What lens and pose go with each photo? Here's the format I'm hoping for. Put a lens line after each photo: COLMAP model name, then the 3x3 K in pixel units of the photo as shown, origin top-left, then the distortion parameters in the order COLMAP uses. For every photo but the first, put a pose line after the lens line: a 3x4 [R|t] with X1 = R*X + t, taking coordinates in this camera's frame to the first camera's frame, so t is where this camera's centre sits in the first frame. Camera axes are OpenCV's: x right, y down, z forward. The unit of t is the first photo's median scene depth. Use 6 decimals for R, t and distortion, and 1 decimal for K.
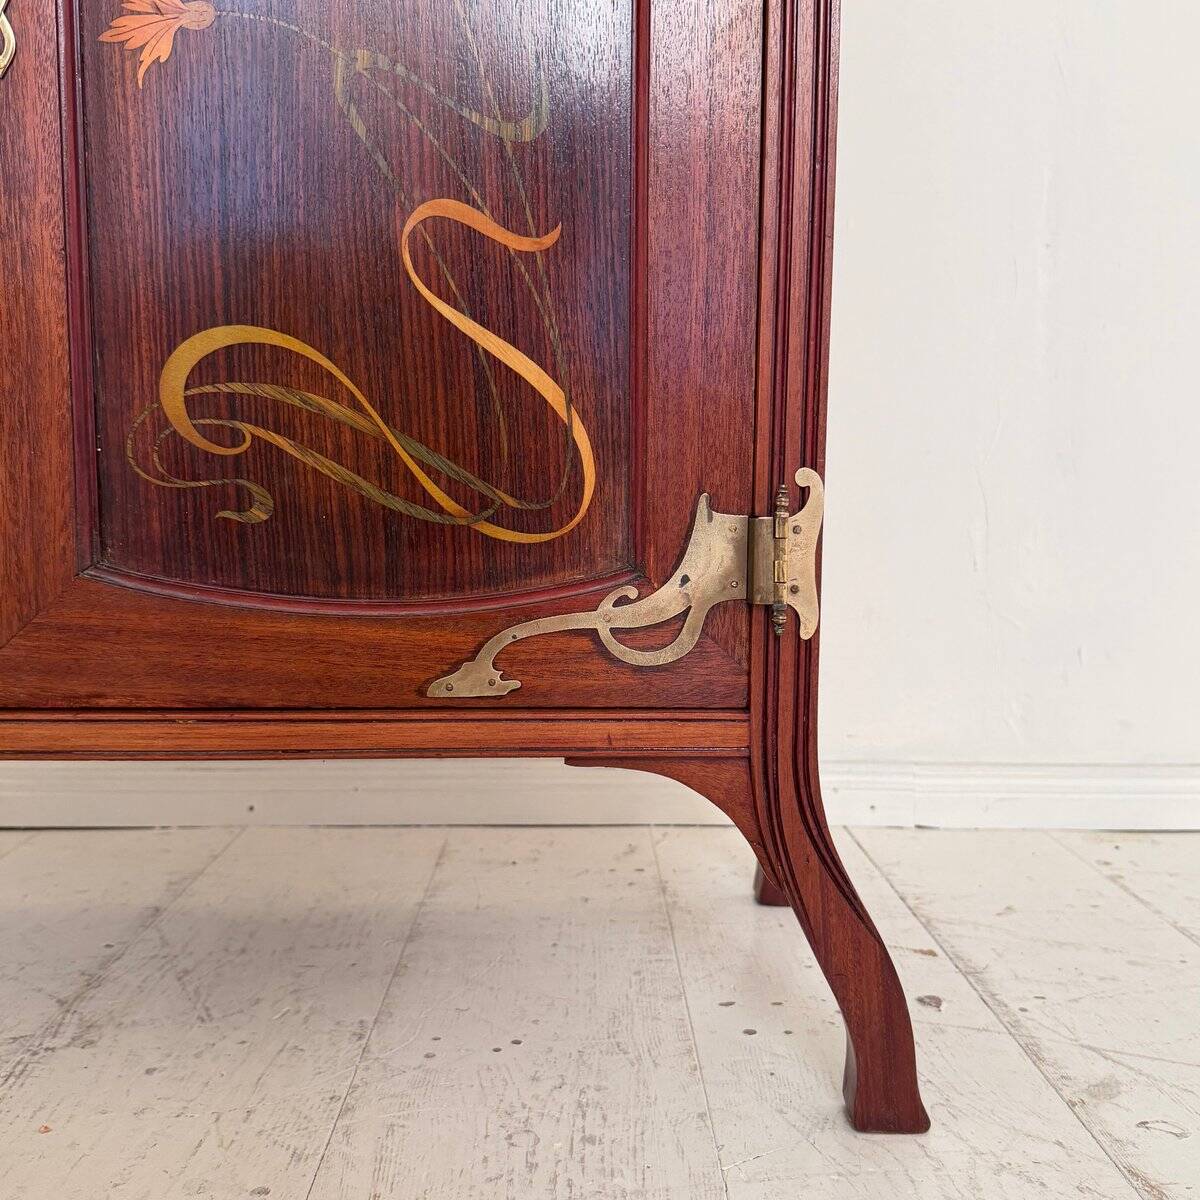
lens RADIAL K [[1372.6, 0, 655.1], [0, 1372.6, 643.1], [0, 0, 1]] dist [0.040798, 0.000000]
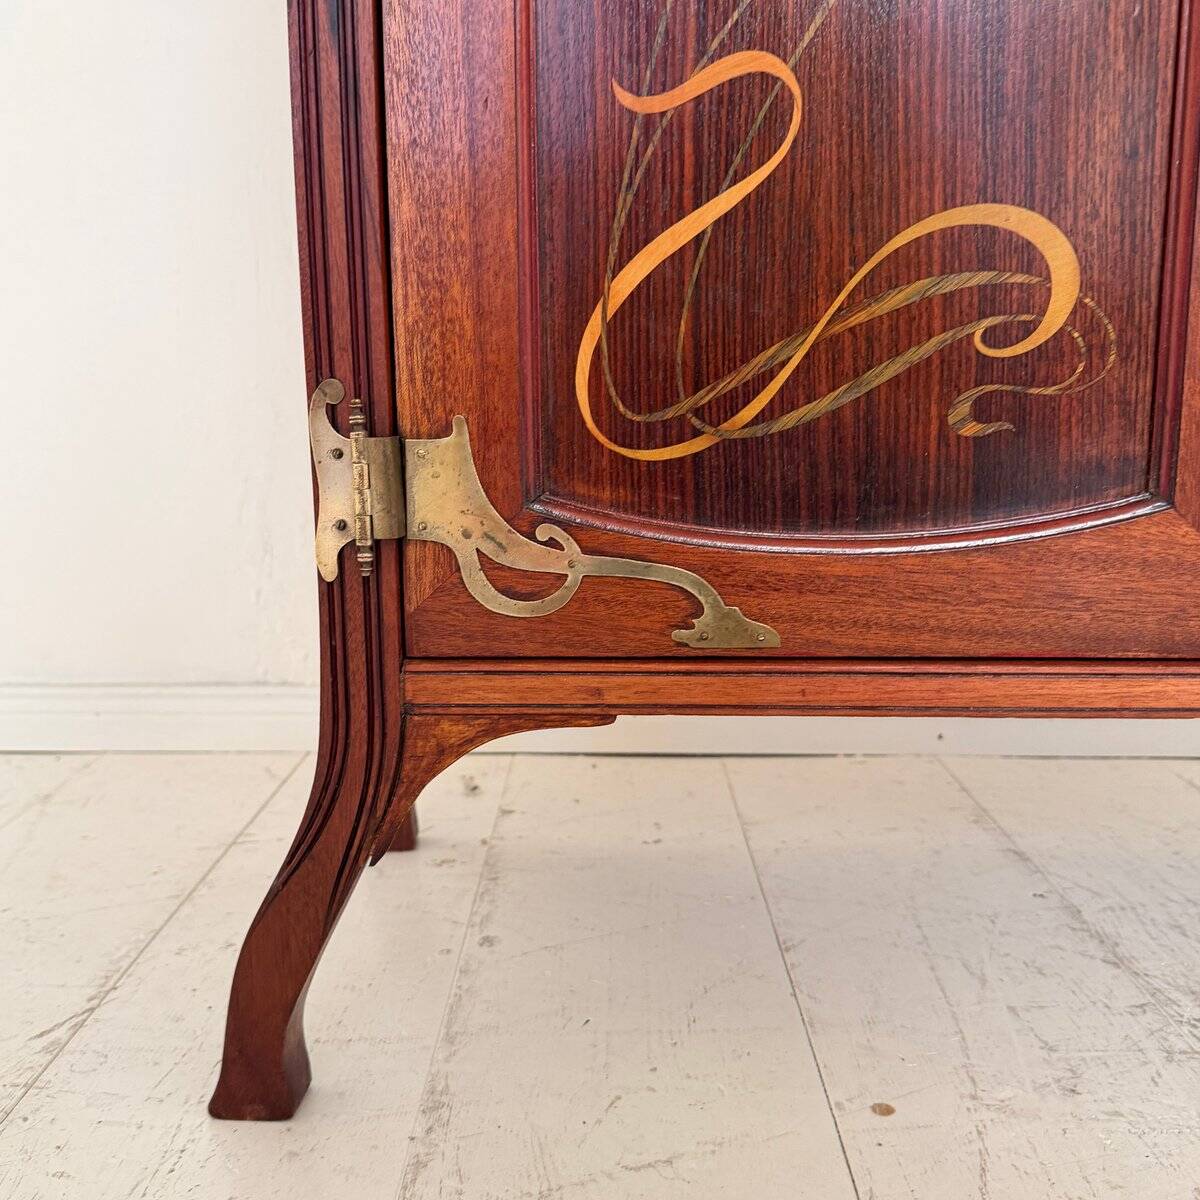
lens RADIAL K [[1372.6, 0, 577.9], [0, 1372.6, 653.4], [0, 0, 1]] dist [0.040798, 0.000000]
pose [[0.996783, -0.003005, -0.080094, -0.853392], [0.009375, 0.996809, 0.079277, -0.028972], [0.079600, -0.079773, 0.993630, 0.079079]]
